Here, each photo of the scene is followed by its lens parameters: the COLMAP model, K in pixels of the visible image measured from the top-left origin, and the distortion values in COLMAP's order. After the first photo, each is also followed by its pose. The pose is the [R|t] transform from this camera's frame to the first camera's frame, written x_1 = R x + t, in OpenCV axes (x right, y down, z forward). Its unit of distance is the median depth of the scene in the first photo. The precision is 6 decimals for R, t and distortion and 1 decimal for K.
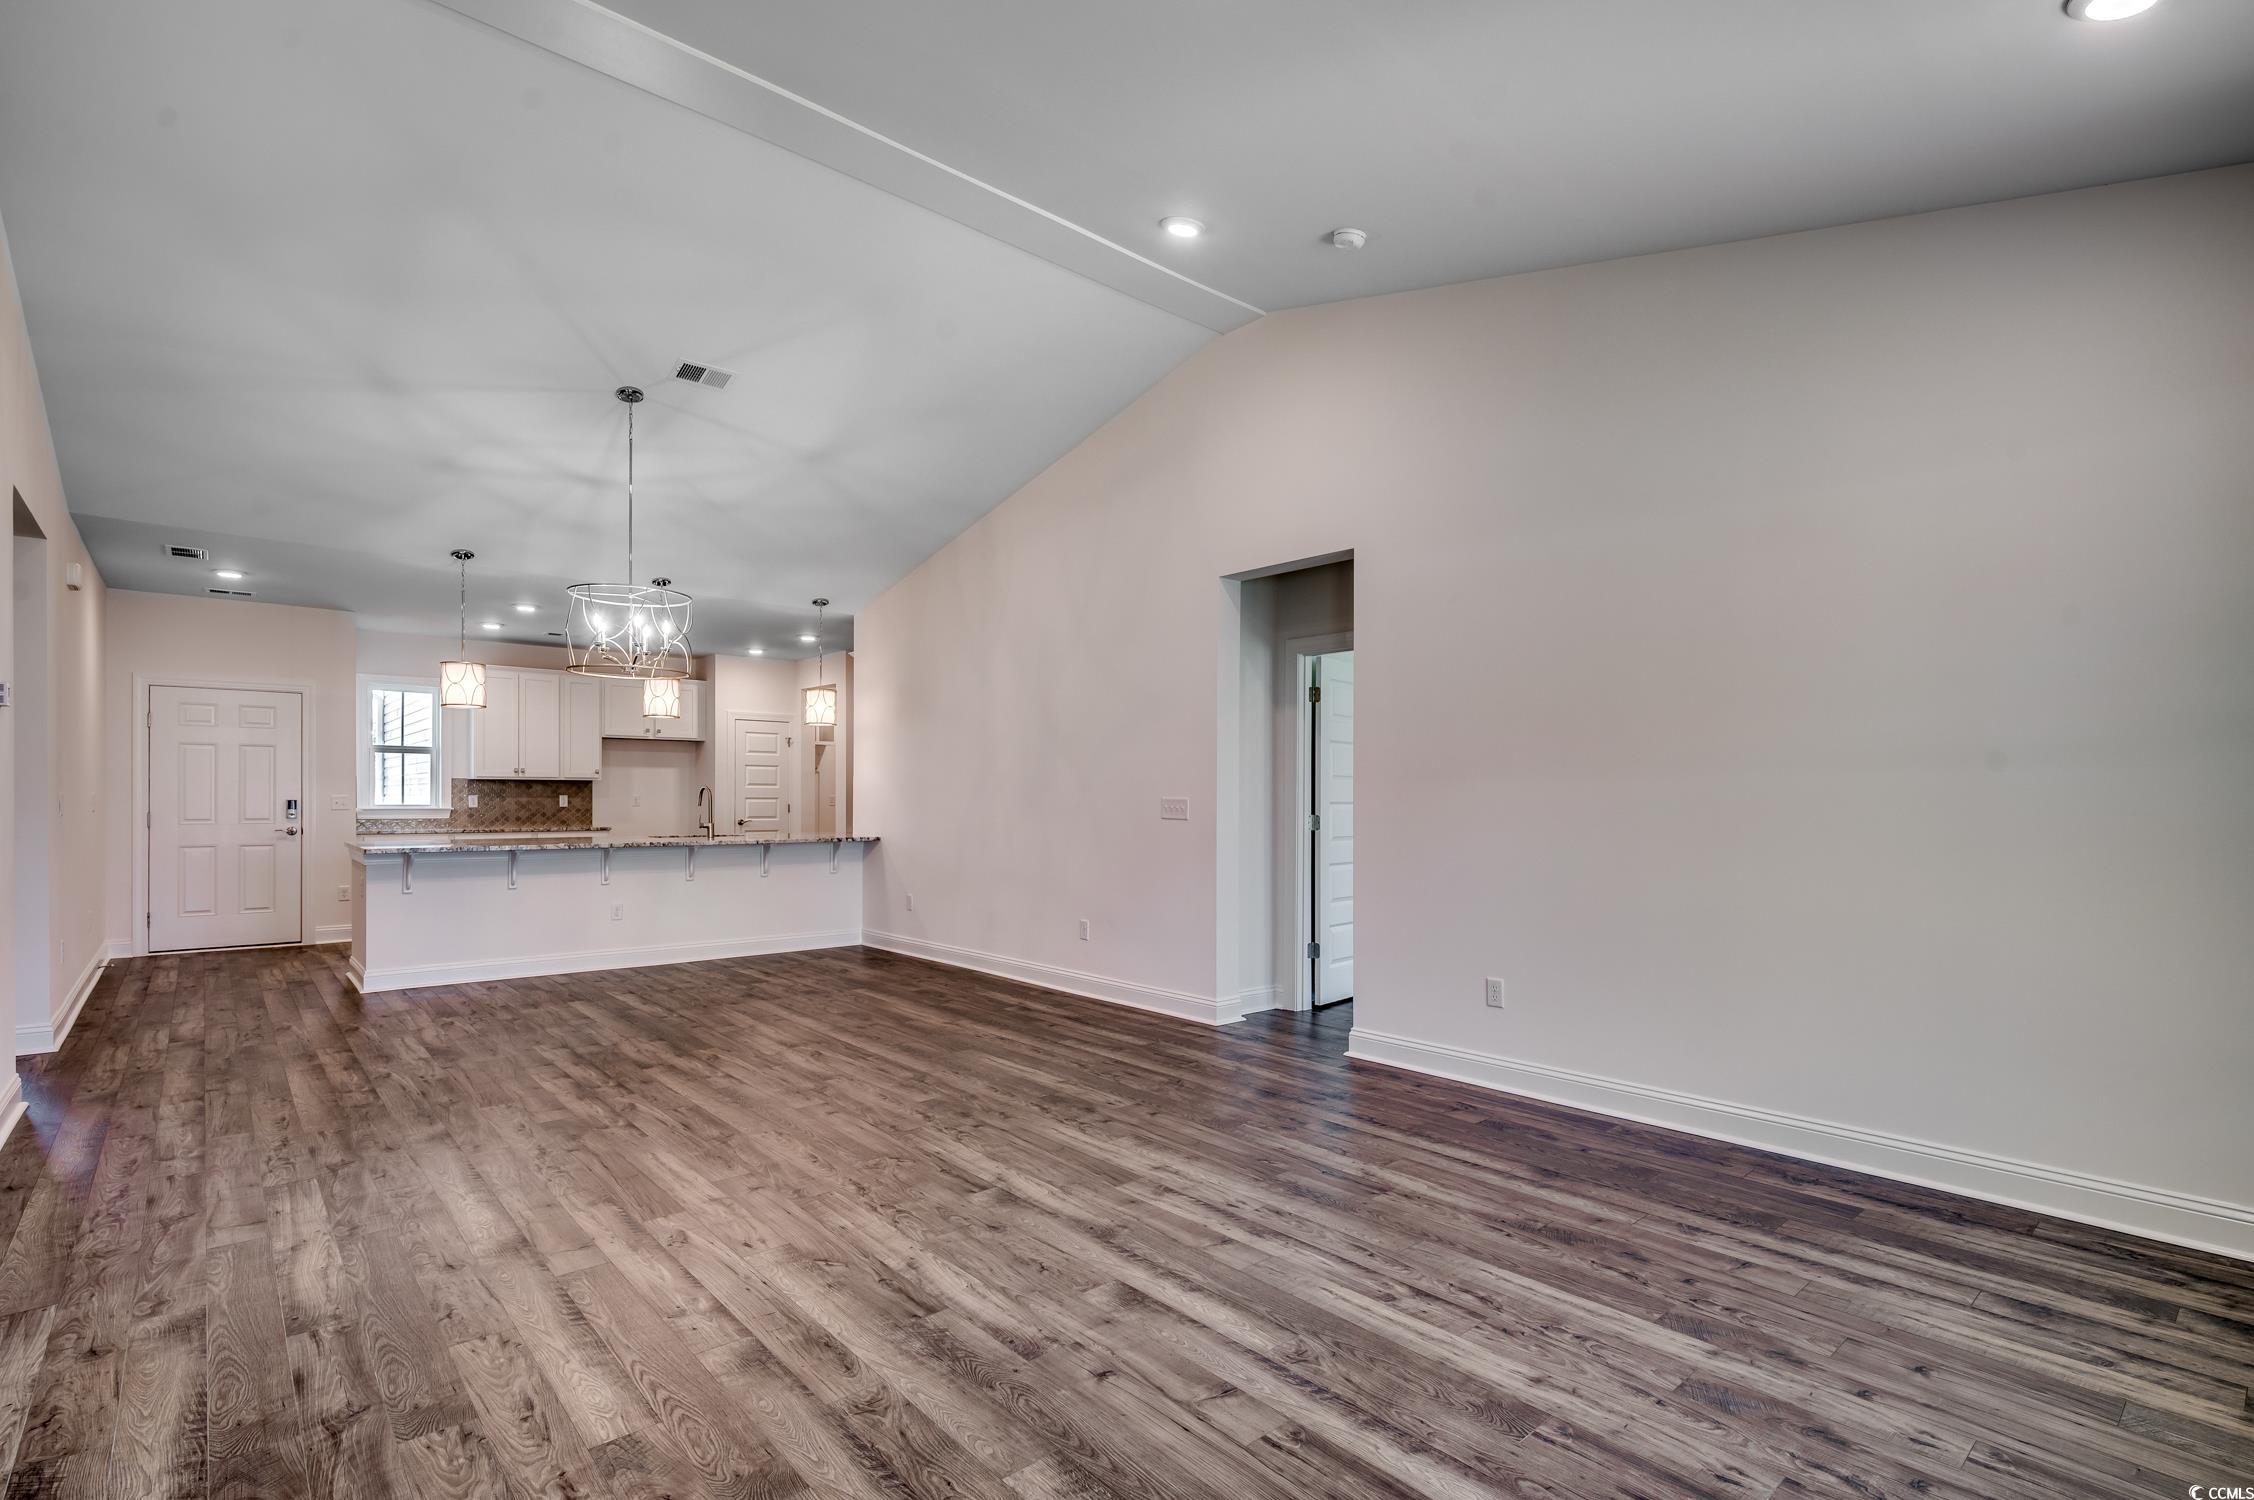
lens RADIAL K [[1048.6, 0, 1124.9], [0, 1048.6, 807.8], [0, 0, 1]] dist [0.002869, 0.000183]
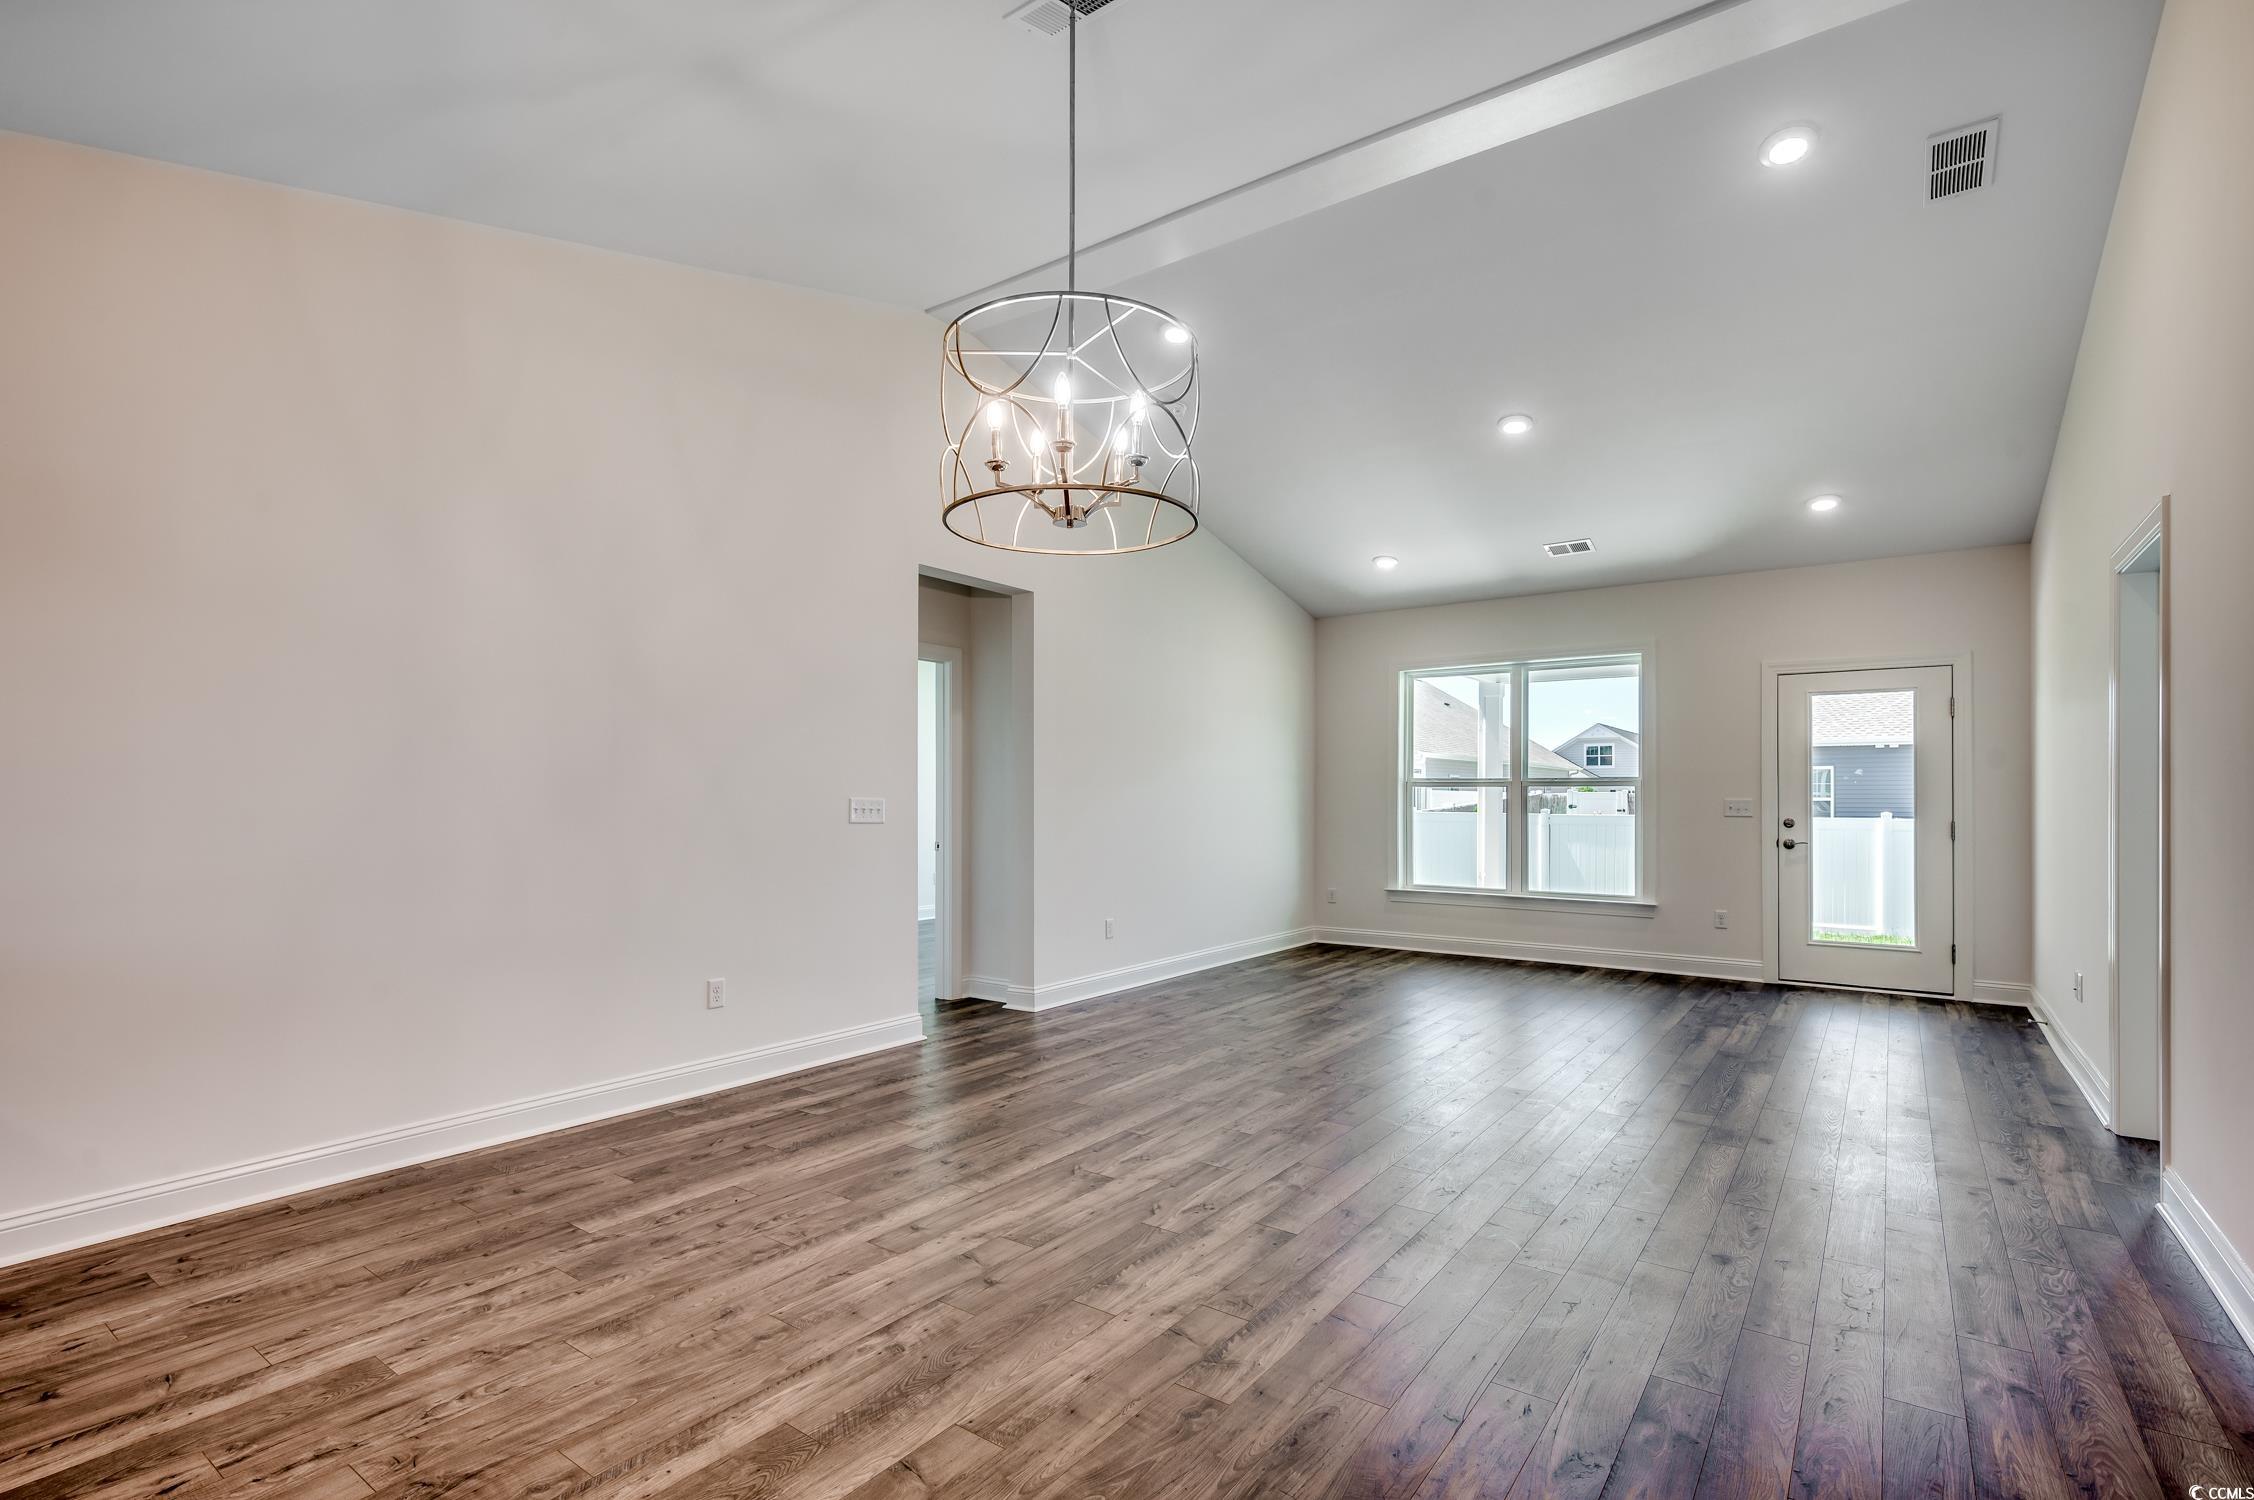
lens RADIAL K [[1045.5, 0, 1128.5], [0, 1045.5, 797.1], [0, 0, 1]] dist [0.000686, -0.000310]
pose [[-0.217441, -0.002050, 0.976071, -0.720140], [0.007596, 0.999964, 0.003792, -0.010370], [-0.976044, 0.008239, -0.217418, 0.846761]]
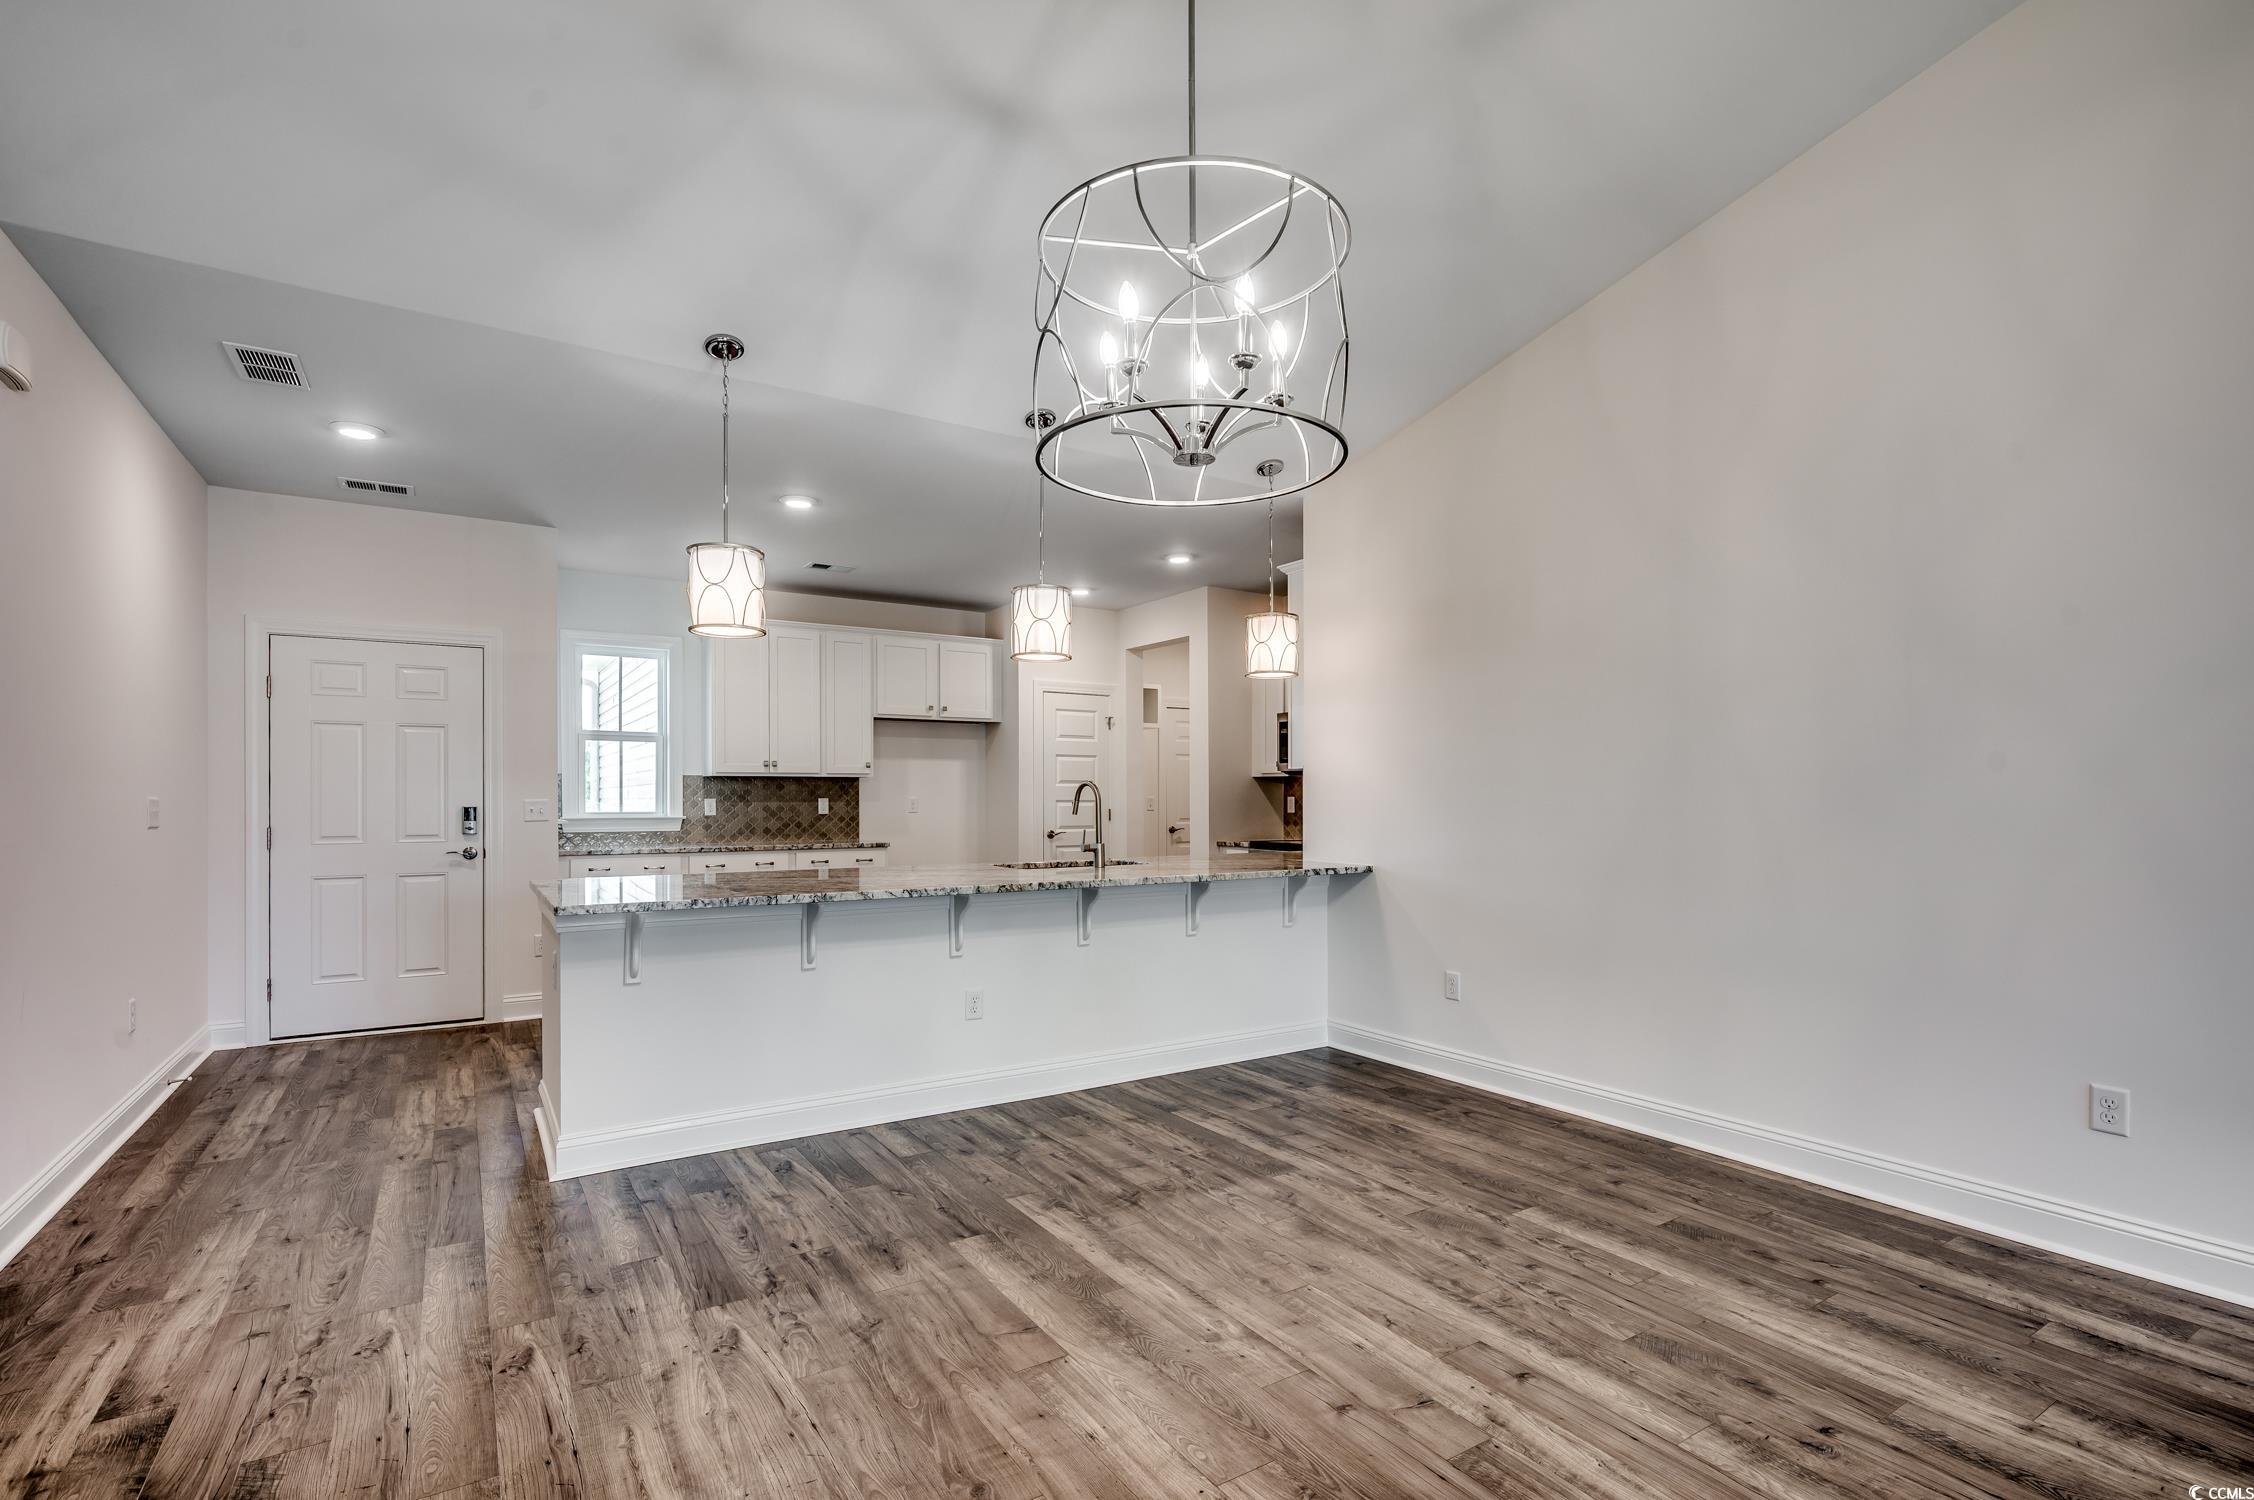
lens RADIAL K [[1048.6, 0, 1124.9], [0, 1048.6, 807.8], [0, 0, 1]] dist [0.002869, 0.000183]
pose [[0.988301, -0.003603, -0.152471, -0.345969], [0.003298, 0.999992, -0.002252, -0.004732], [0.152477, 0.001723, 0.988305, 0.499580]]
